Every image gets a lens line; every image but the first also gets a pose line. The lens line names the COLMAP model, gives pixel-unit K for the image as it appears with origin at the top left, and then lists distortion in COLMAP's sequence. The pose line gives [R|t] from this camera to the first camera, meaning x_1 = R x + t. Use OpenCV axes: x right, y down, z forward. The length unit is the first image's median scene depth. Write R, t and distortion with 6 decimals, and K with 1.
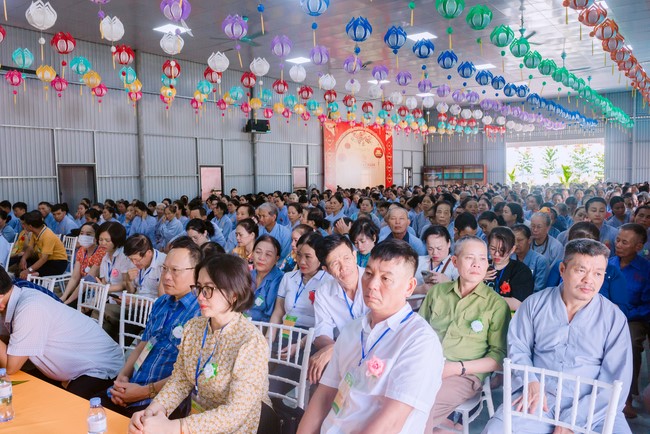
lens RADIAL K [[553.8, 0, 326.5], [0, 553.8, 217.3], [0, 0, 1]] dist [-0.045114, -0.002055]
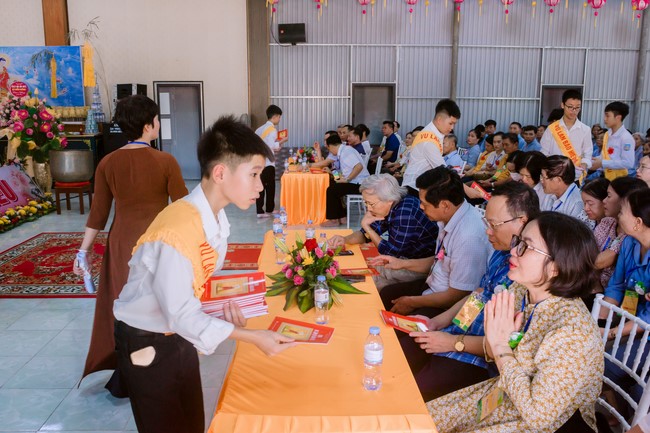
lens RADIAL K [[553.8, 0, 328.0], [0, 553.8, 217.0], [0, 0, 1]] dist [-0.045114, -0.002055]
pose [[0.579972, 0.187433, -0.792781, 0.098802], [-0.077289, 0.981442, 0.175495, -0.011171], [0.810962, -0.040508, 0.583695, 0.129552]]
